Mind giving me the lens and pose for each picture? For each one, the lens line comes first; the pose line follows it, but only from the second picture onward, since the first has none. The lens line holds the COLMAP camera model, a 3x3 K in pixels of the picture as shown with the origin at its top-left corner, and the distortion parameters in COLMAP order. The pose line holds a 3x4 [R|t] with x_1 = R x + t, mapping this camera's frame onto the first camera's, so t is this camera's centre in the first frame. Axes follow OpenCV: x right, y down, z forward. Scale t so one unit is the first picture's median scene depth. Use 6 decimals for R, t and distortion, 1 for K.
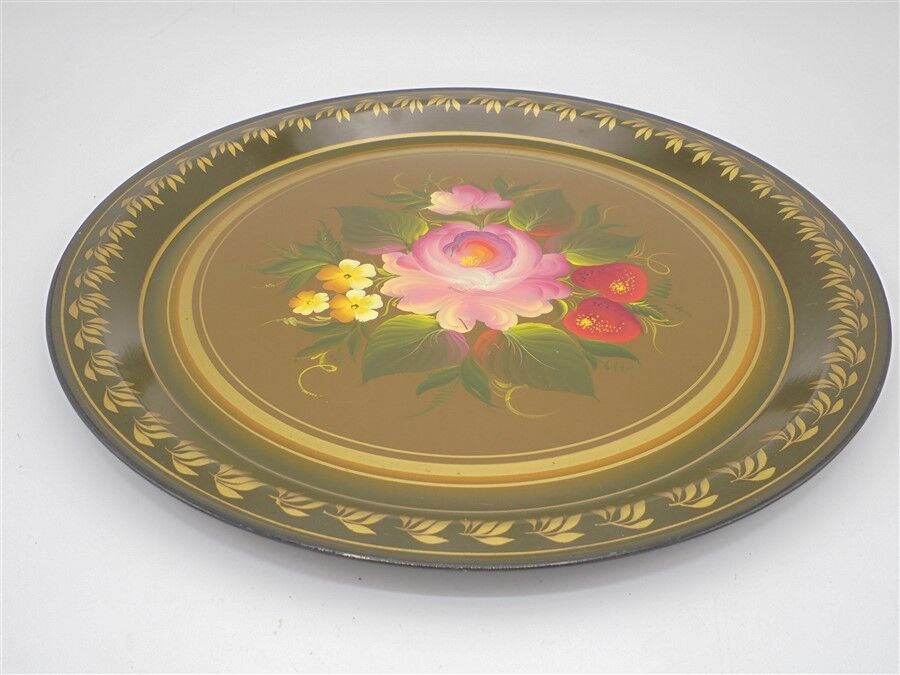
lens RADIAL K [[883.1, 0, 450.0], [0, 883.1, 338.9], [0, 0, 1]] dist [-0.057210, 0.000000]
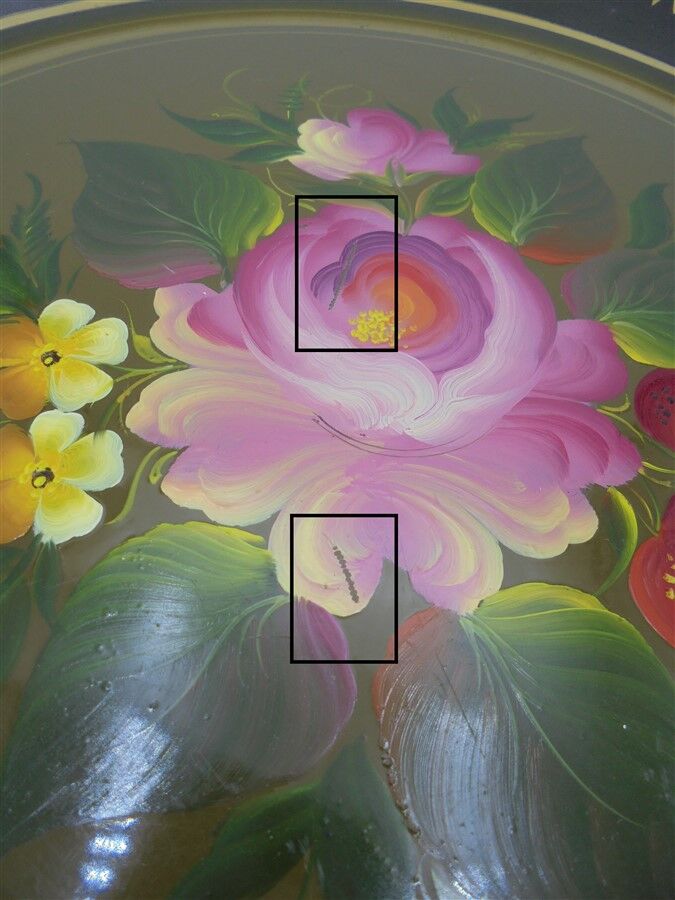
lens RADIAL K [[668.2, 0, 342.5], [0, 668.2, 453.5], [0, 0, 1]] dist [-0.074010, 0.002908]
pose [[0.996685, 0.074225, 0.033315, 0.001662], [-0.081055, 0.941235, 0.327881, -0.139498], [-0.007020, -0.329495, 0.944131, 0.745877]]
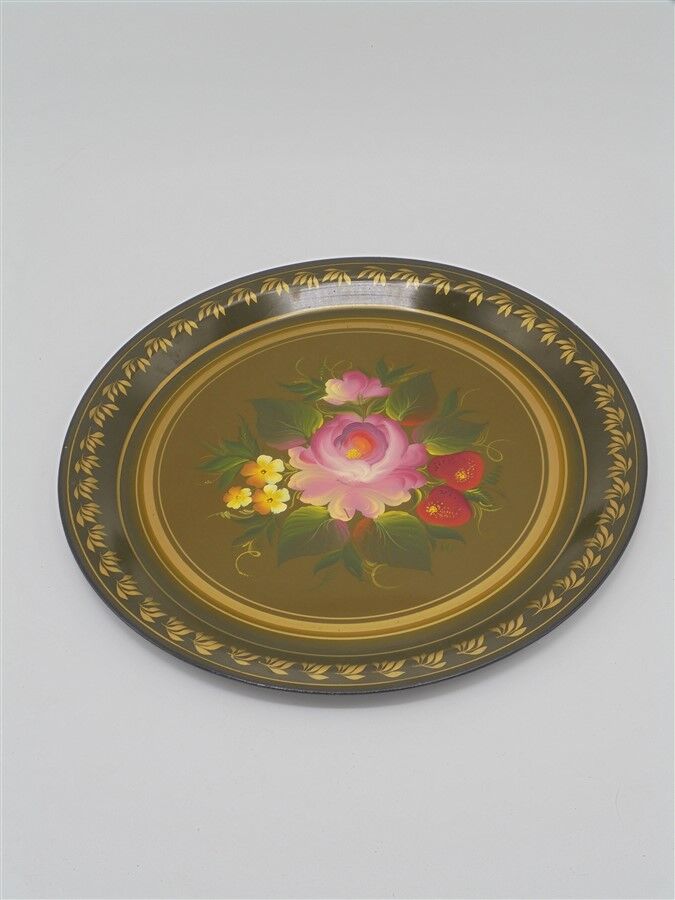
lens RADIAL K [[1476.9, 0, 338.7], [0, 1476.9, 450.0], [0, 0, 1]] dist [0.065845, 0.000000]
pose [[0.997201, -0.032874, -0.067158, 0.160093], [0.043347, 0.986005, 0.160985, -0.484478], [0.060925, -0.163445, 0.984669, -1.286314]]
